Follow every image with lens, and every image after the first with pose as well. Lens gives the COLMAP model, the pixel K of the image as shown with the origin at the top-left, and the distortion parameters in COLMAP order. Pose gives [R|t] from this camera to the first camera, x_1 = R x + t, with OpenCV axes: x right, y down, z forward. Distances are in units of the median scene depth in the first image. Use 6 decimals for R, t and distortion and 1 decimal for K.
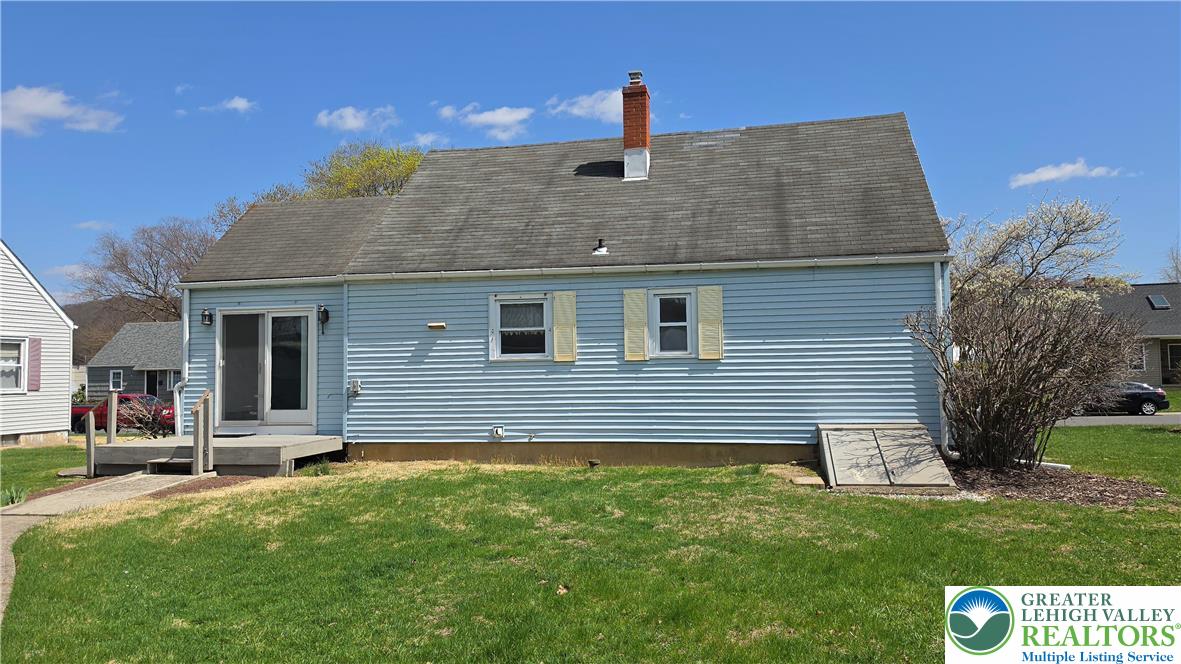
lens RADIAL K [[872.0, 0, 590.5], [0, 872.0, 332.0], [0, 0, 1]] dist [0.070230, -0.001100]
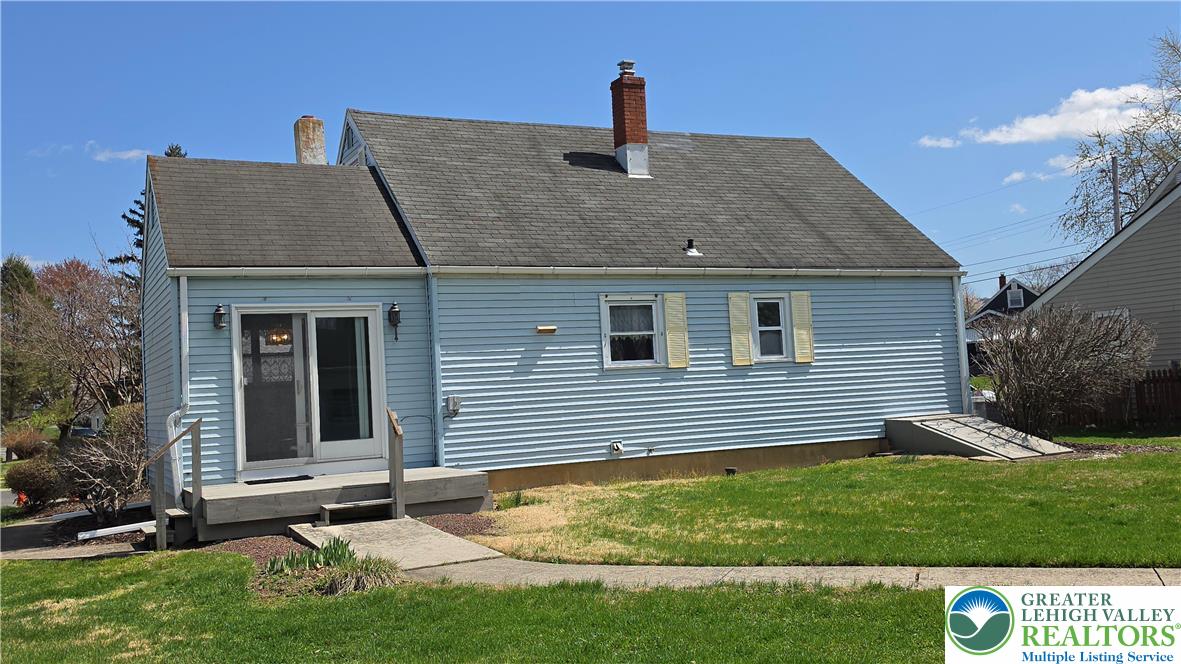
lens RADIAL K [[1079.8, 0, 590.5], [0, 1079.8, 332.0], [0, 0, 1]] dist [0.092274, 0.001680]
pose [[0.789004, 0.004053, 0.614375, -0.806073], [0.011598, 0.999702, -0.021489, 0.018938], [-0.614279, 0.024080, 0.788721, 0.137038]]
